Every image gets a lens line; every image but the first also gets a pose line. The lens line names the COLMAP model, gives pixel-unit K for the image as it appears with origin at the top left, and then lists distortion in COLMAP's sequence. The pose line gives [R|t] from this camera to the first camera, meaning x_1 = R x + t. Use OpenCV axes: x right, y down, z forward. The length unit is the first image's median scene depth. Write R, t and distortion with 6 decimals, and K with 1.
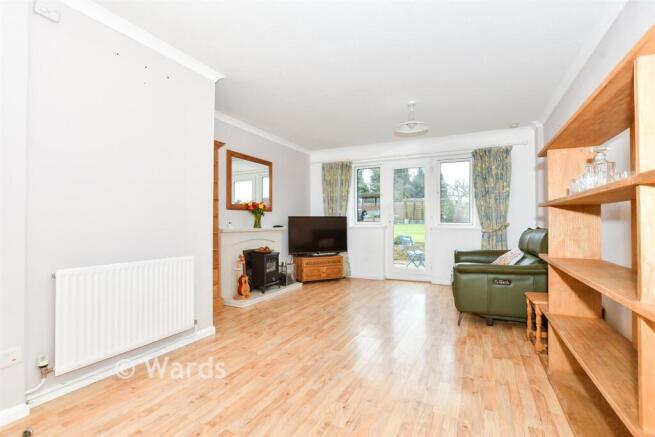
lens RADIAL K [[307.4, 0, 324.7], [0, 307.4, 220.0], [0, 0, 1]] dist [-0.004207, 0.000128]
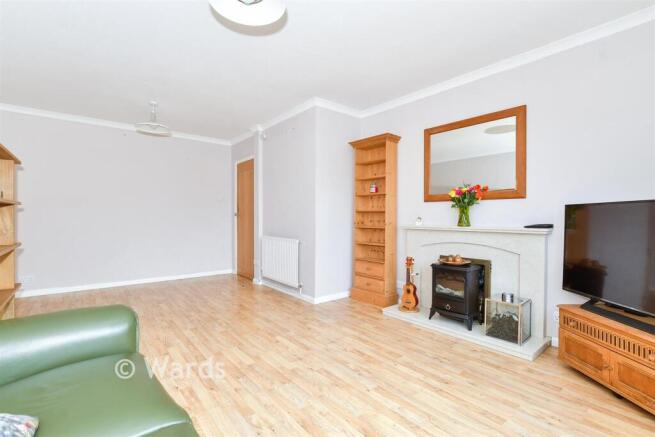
lens RADIAL K [[307.4, 0, 324.4], [0, 307.4, 218.2], [0, 0, 1]] dist [-0.004207, 0.000128]
pose [[-0.412981, 0.007542, -0.910709, 0.541859], [0.007159, 0.999962, 0.005035, 0.003367], [0.910712, -0.004440, -0.413019, 1.079412]]
